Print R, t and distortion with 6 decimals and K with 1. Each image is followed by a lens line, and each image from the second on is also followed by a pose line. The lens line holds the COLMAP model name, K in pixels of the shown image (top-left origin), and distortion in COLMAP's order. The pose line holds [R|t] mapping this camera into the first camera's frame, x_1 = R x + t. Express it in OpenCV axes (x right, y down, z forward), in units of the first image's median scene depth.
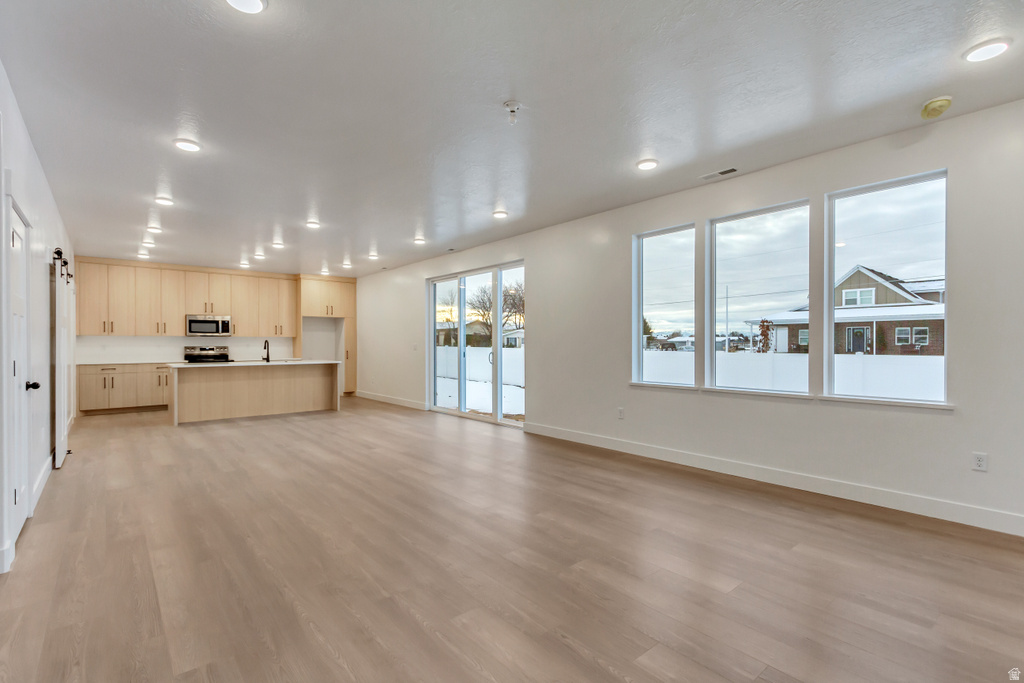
lens RADIAL K [[482.4, 0, 512.0], [0, 482.4, 341.5], [0, 0, 1]] dist [-0.000683, -0.000067]
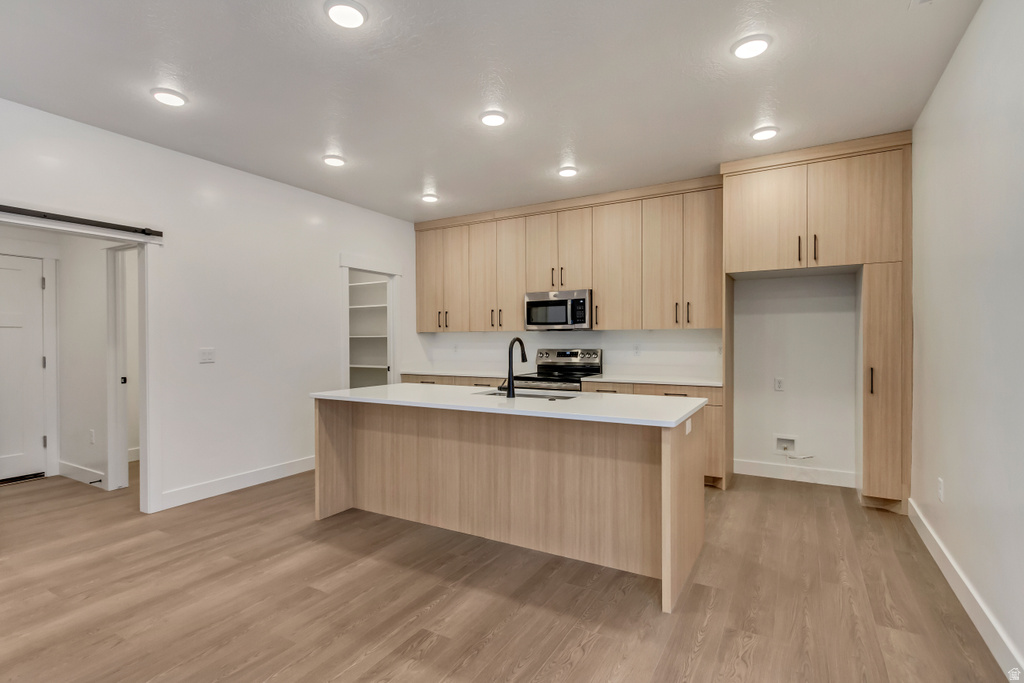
lens RADIAL K [[494.5, 0, 512.0], [0, 494.5, 341.5], [0, 0, 1]] dist [-0.000402, 0.000017]
pose [[0.336078, 0.000118, -0.941834, -0.131425], [0.006993, 0.999972, 0.002621, -0.000444], [0.941808, -0.007467, 0.336068, 0.763701]]
